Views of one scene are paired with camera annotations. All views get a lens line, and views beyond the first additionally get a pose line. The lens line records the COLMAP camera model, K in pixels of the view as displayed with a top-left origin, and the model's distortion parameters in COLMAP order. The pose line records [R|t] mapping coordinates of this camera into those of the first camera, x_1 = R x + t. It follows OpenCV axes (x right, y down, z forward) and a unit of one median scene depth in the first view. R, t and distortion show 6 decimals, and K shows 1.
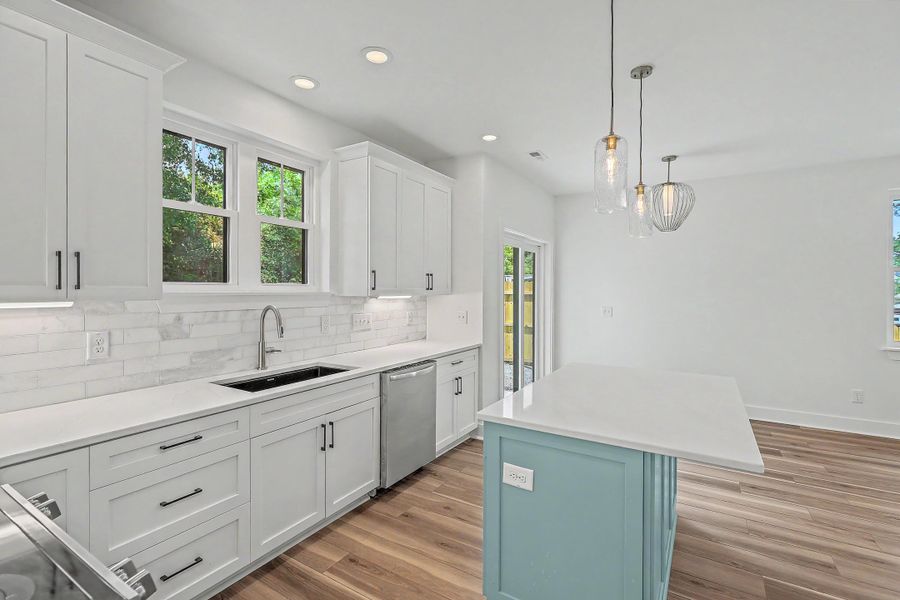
lens RADIAL K [[409.8, 0, 454.6], [0, 409.8, 295.3], [0, 0, 1]] dist [0.000936, 0.000304]
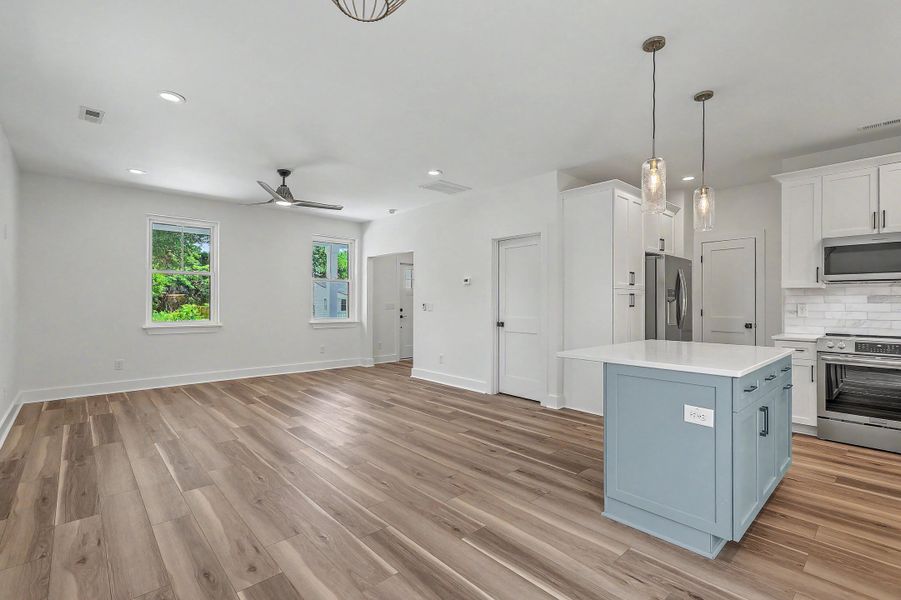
lens RADIAL K [[408.5, 0, 455.7], [0, 408.5, 300.4], [0, 0, 1]] dist [-0.000624, 0.000065]
pose [[-0.960870, -0.006303, 0.276930, 0.541029], [-0.004629, 0.999967, 0.006699, 0.052907], [-0.276963, 0.005155, -0.960867, 1.744430]]
